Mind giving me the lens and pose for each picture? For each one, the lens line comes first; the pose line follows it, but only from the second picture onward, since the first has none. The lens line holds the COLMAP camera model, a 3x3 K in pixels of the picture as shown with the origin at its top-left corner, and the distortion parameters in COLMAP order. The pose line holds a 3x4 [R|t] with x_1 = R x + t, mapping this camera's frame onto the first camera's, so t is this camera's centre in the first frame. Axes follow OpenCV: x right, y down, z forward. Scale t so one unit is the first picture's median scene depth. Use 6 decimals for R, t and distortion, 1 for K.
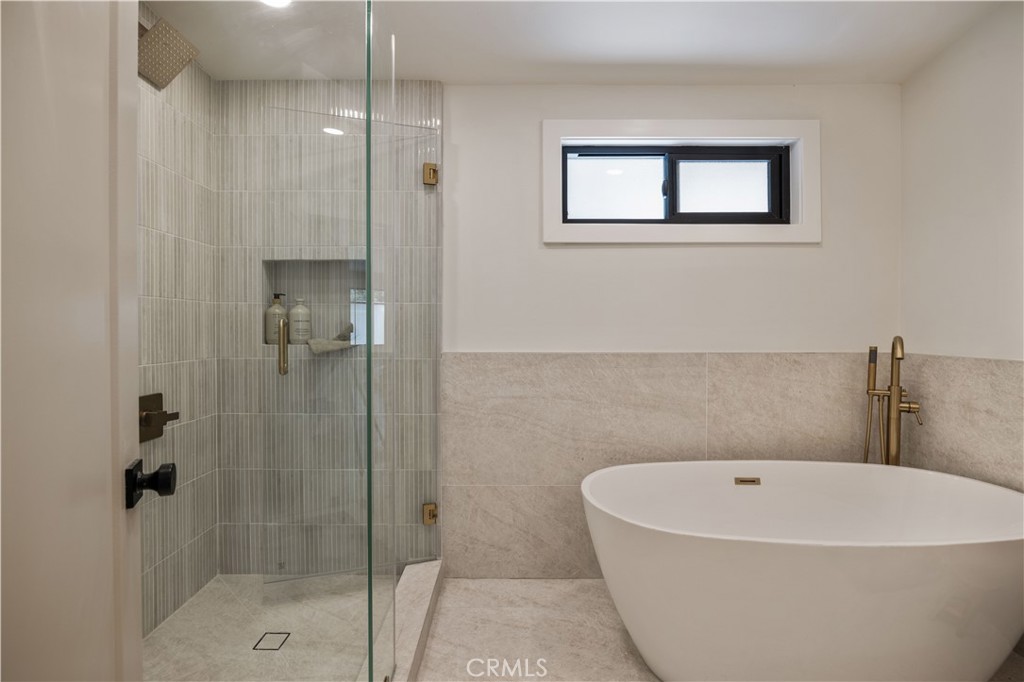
lens RADIAL K [[486.8, 0, 509.5], [0, 486.8, 340.9], [0, 0, 1]] dist [-0.001232, -0.001739]
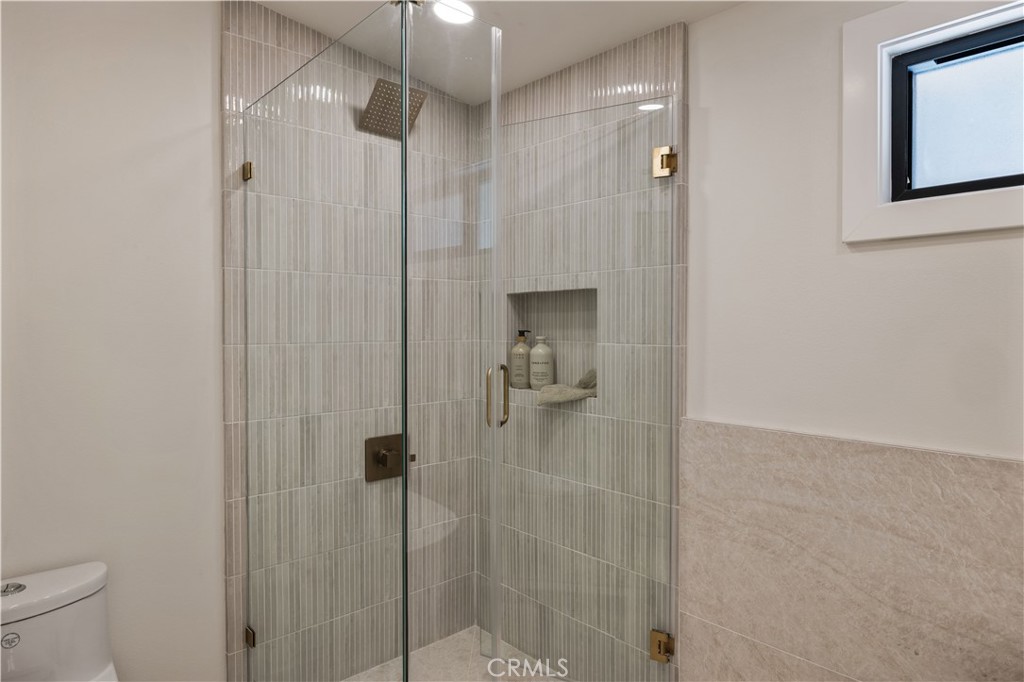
lens RADIAL K [[632.9, 0, 507.8], [0, 632.9, 343.3], [0, 0, 1]] dist [0.005878, 0.001006]
pose [[0.662870, 0.021275, -0.748433, 0.363928], [-0.016246, 0.999770, 0.014030, -0.090362], [0.748559, 0.002859, 0.663062, 0.225453]]
